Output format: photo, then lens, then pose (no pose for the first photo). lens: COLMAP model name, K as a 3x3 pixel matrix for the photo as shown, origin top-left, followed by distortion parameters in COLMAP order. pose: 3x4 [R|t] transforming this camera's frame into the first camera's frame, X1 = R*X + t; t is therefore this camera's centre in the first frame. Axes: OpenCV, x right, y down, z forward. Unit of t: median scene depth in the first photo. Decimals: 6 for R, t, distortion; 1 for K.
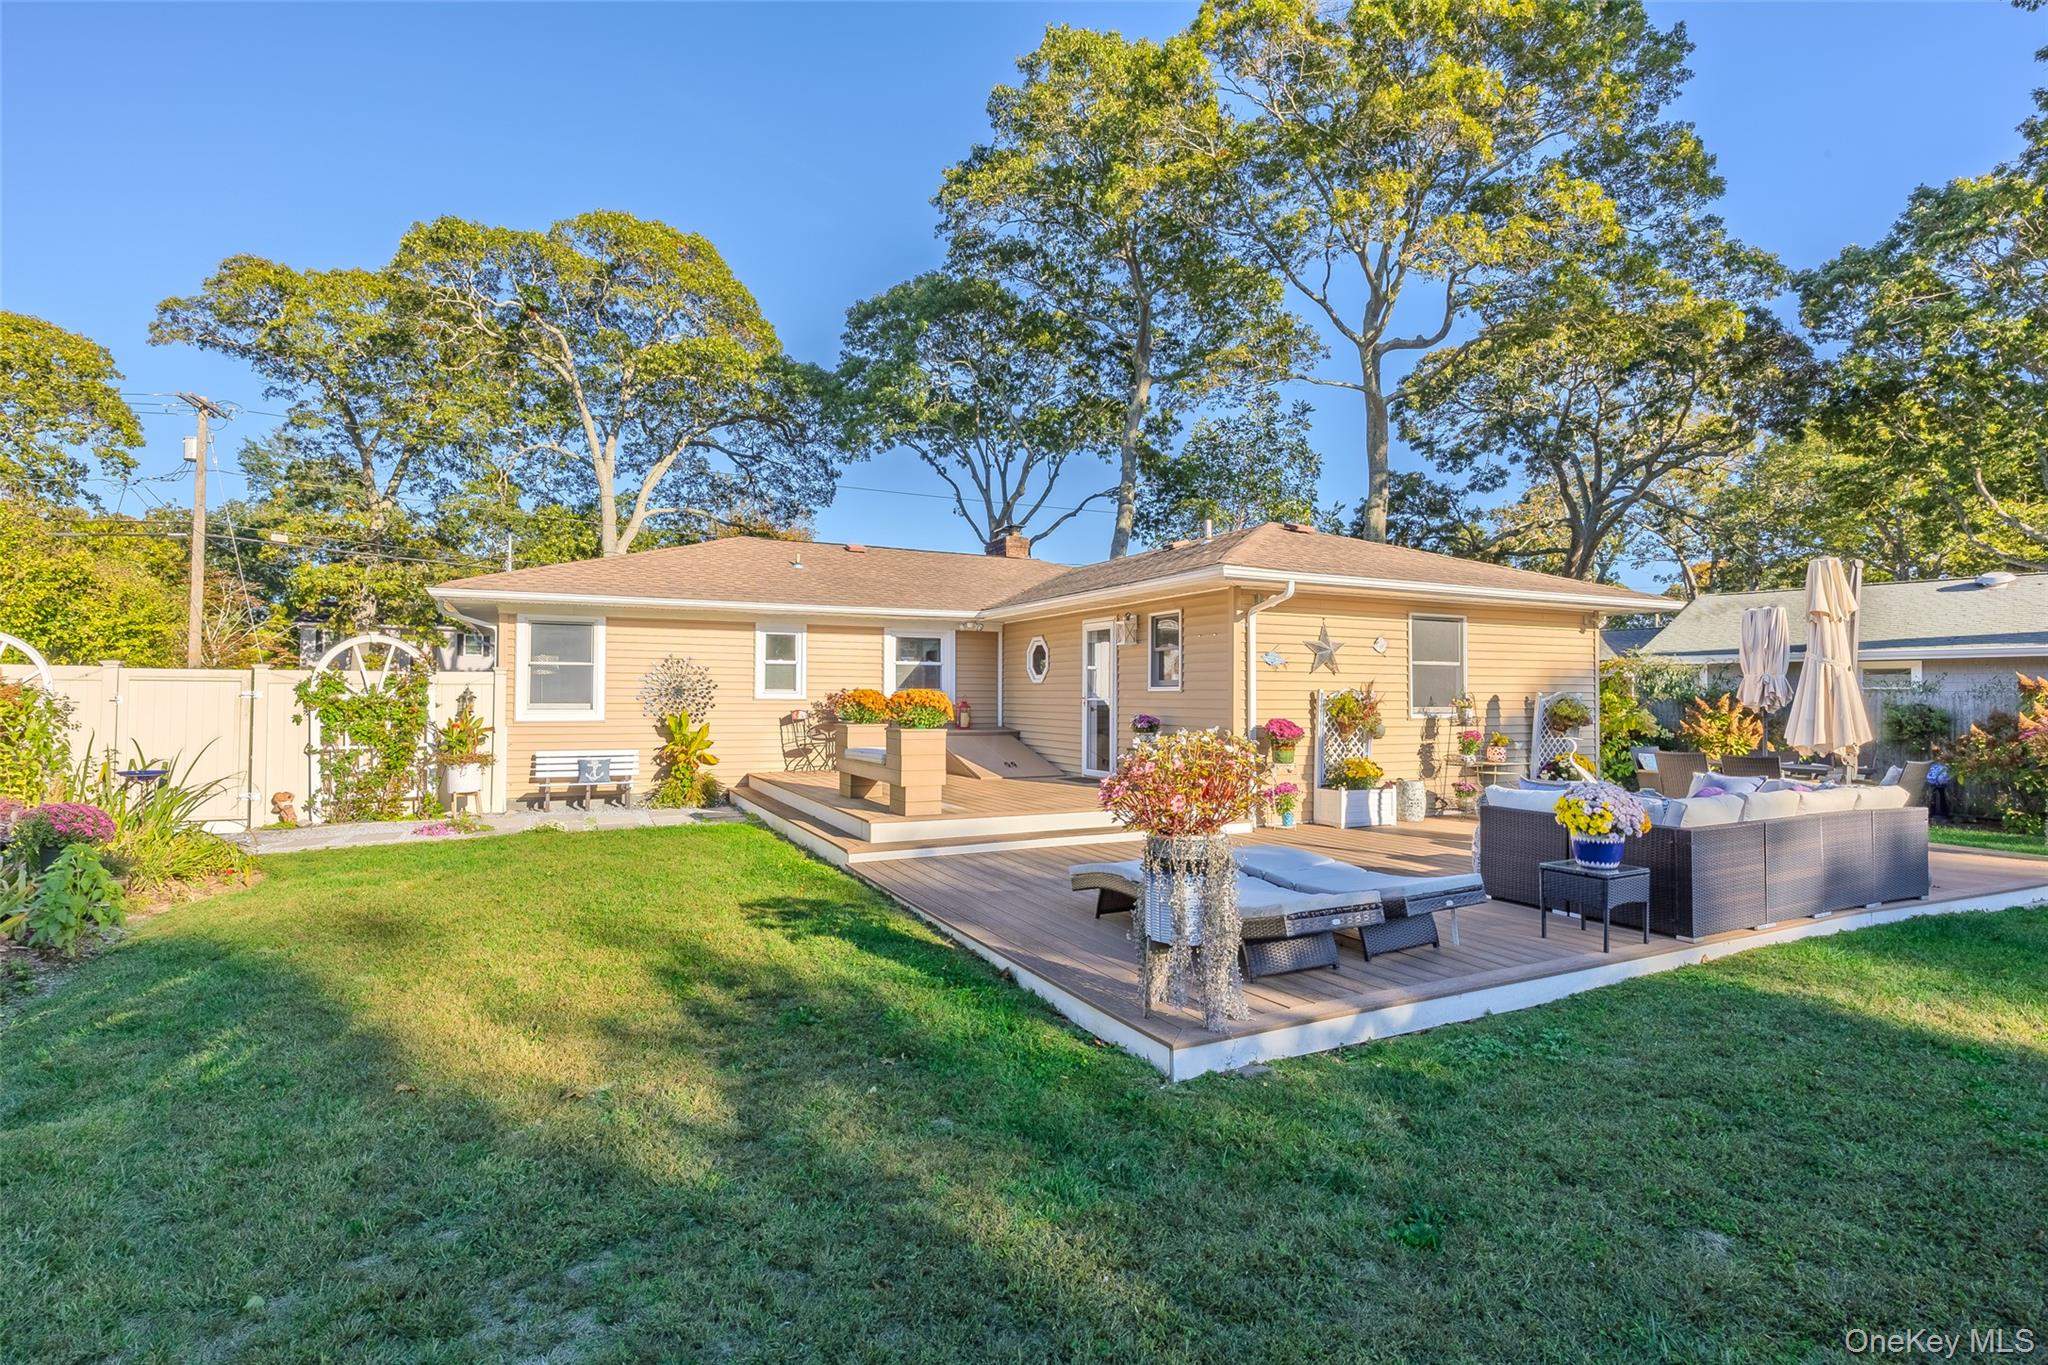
lens RADIAL K [[963.0, 0, 1024.4], [0, 963.0, 674.0], [0, 0, 1]] dist [-0.016577, 0.000621]
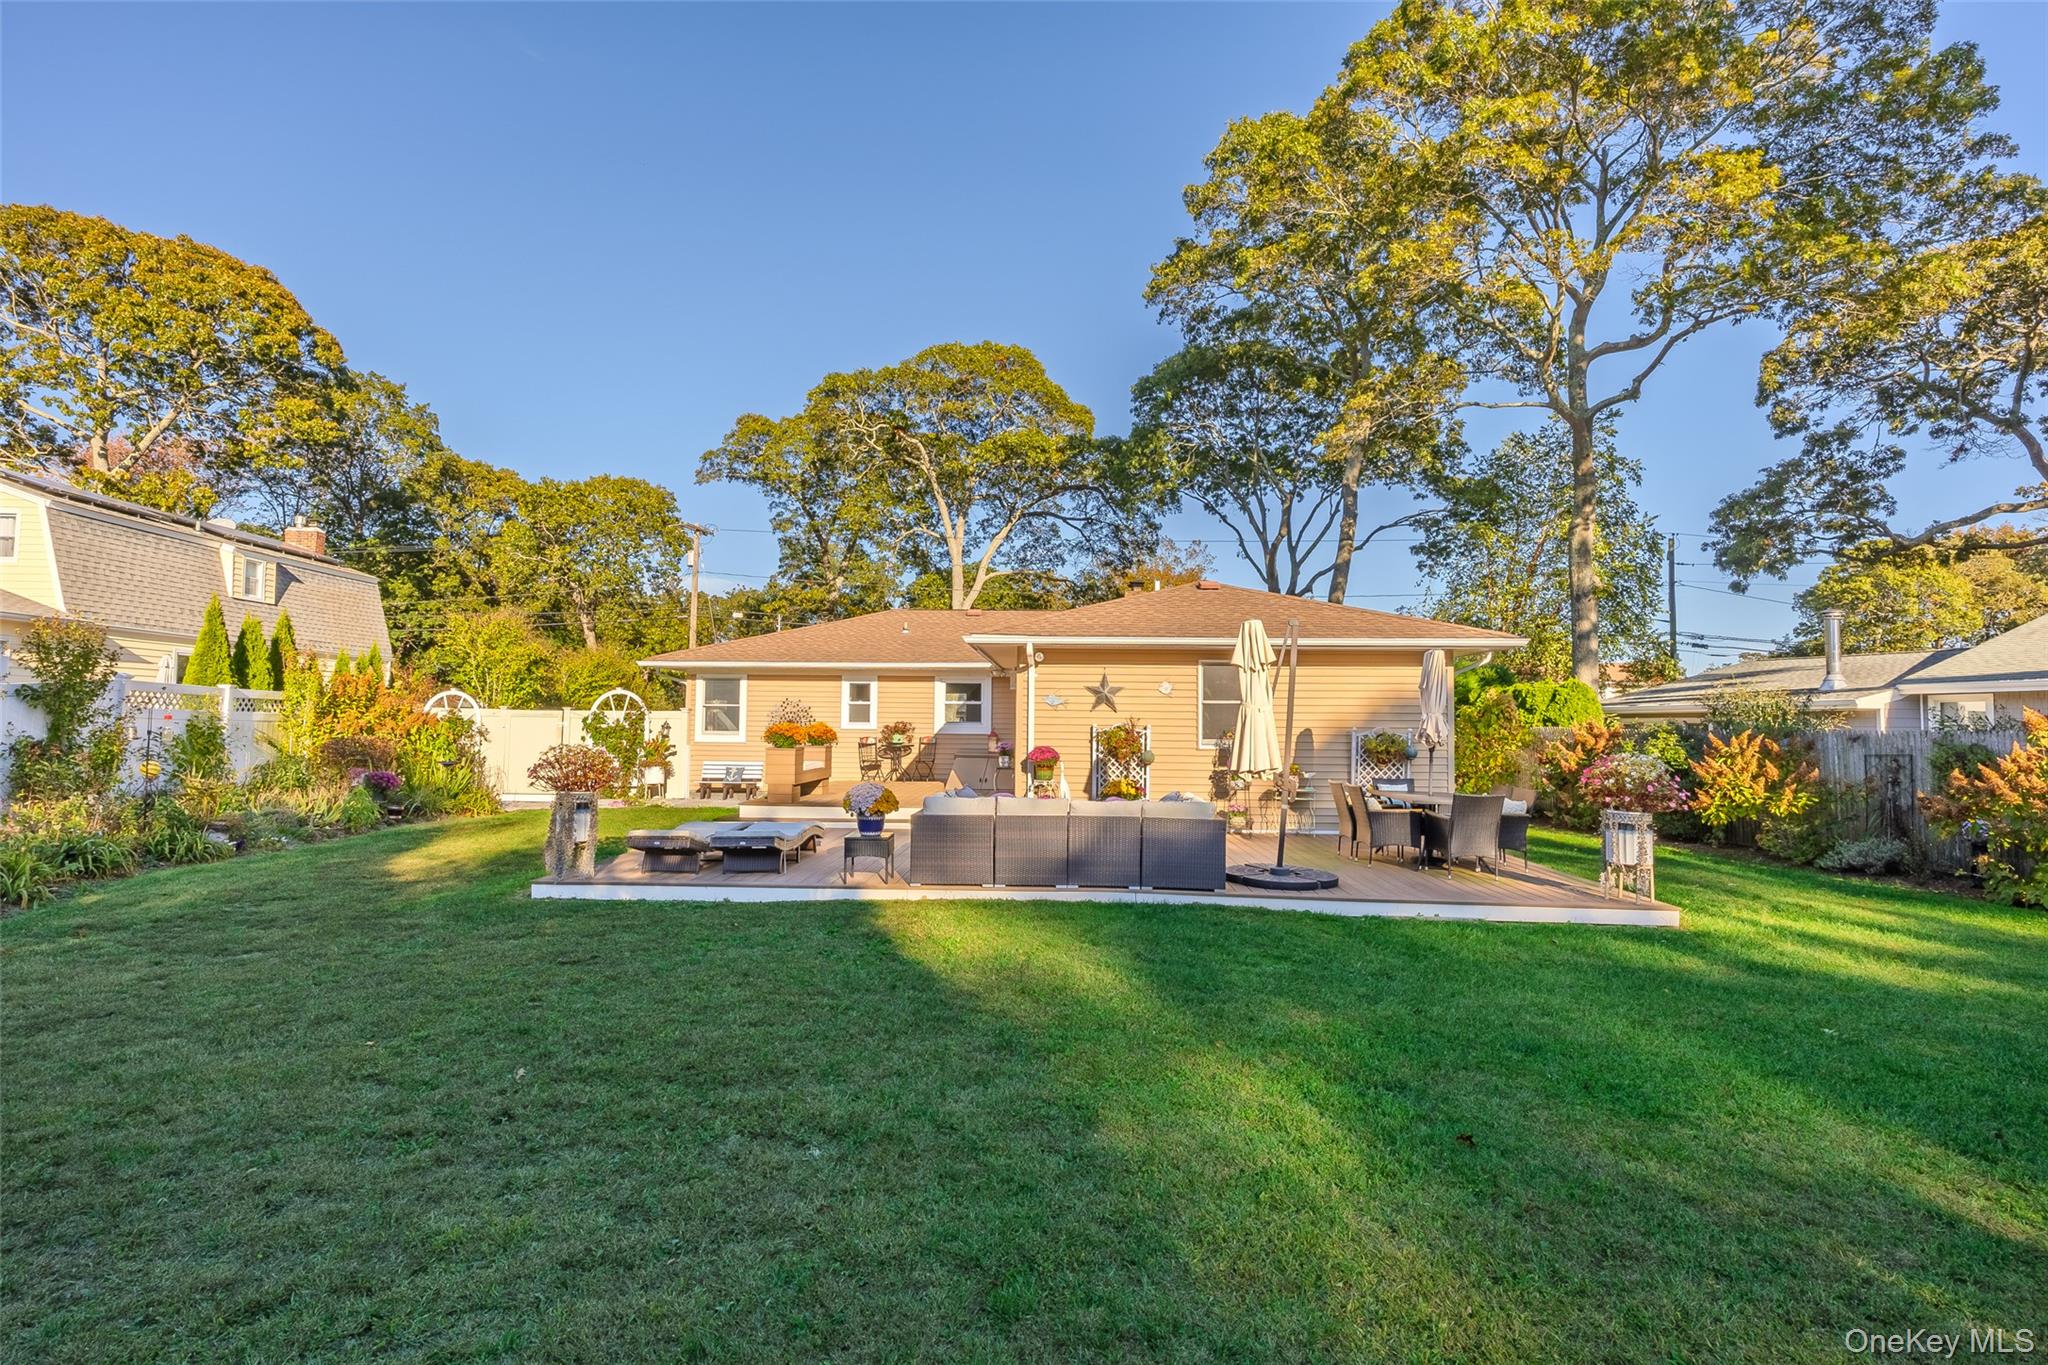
lens RADIAL K [[963.0, 0, 1036.0], [0, 963.0, 670.3], [0, 0, 1]] dist [-0.016577, 0.000621]
pose [[0.878062, -0.022568, -0.478014, 0.649124], [0.005887, 0.999321, -0.036365, -0.007108], [0.478511, 0.029116, 0.877599, -0.121193]]
